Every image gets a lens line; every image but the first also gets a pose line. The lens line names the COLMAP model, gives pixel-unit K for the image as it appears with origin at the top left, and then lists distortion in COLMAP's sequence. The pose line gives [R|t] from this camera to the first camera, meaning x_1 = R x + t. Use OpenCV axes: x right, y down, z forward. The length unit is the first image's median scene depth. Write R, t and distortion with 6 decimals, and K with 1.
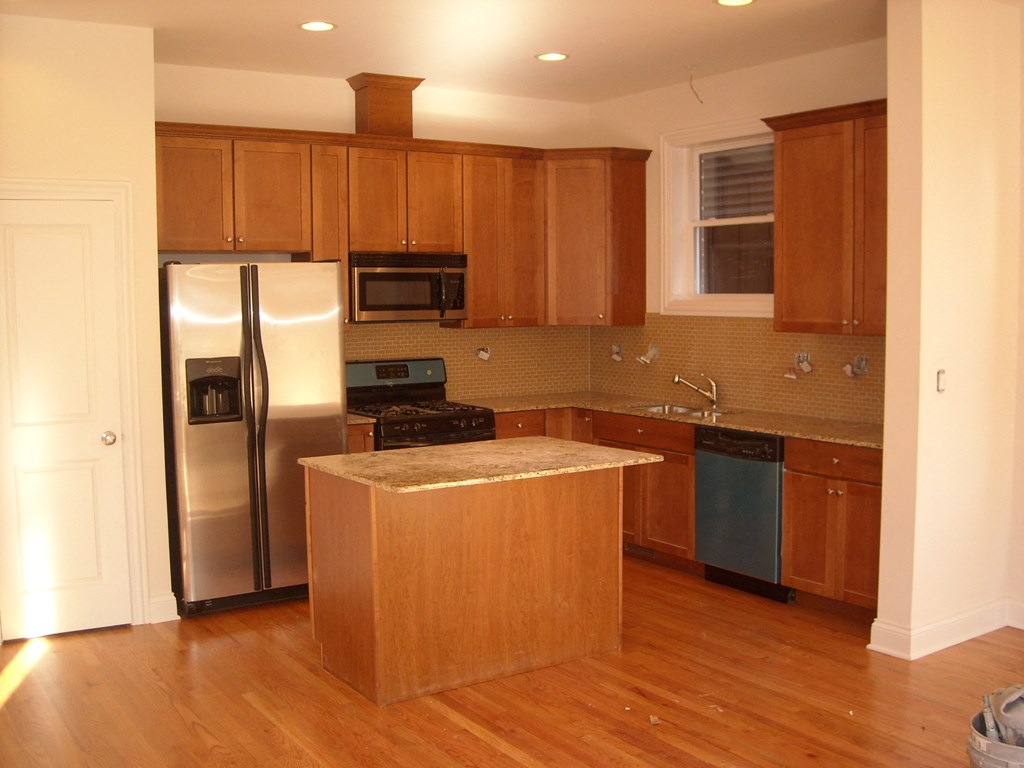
lens RADIAL K [[1074.9, 0, 512.0], [0, 1074.9, 384.0], [0, 0, 1]] dist [-0.244261, 0.461397]
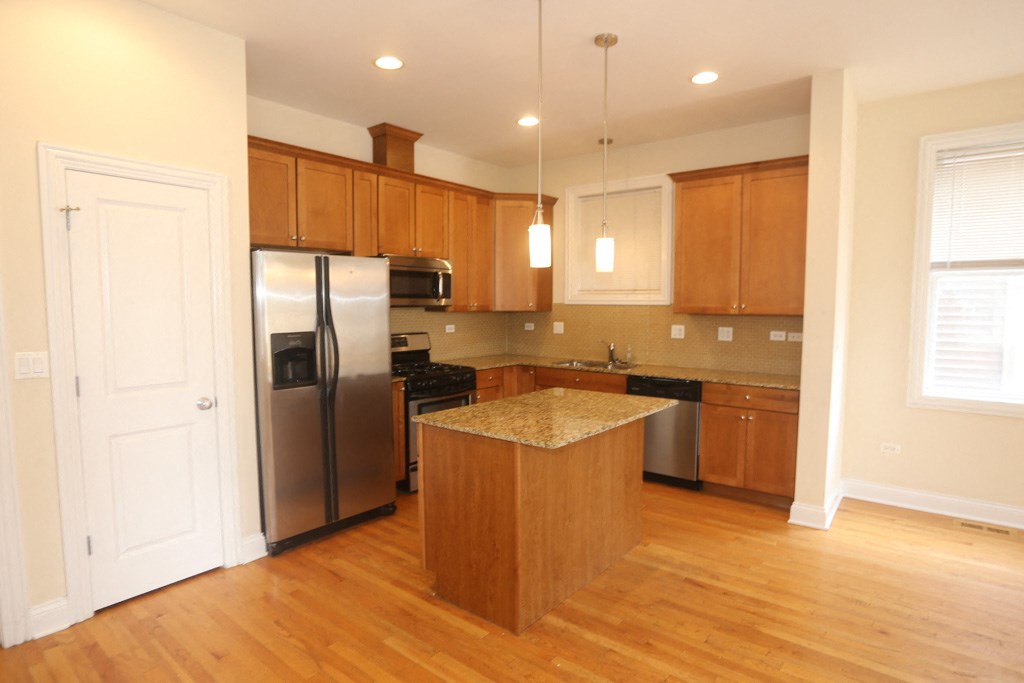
lens RADIAL K [[544.0, 0, 506.1], [0, 544.0, 343.3], [0, 0, 1]] dist [-0.075902, 0.041410]
pose [[0.952749, -0.013811, 0.303444, -0.236341], [0.015925, 0.999863, -0.004493, -0.006135], [-0.303340, 0.009113, 0.952839, 0.341346]]
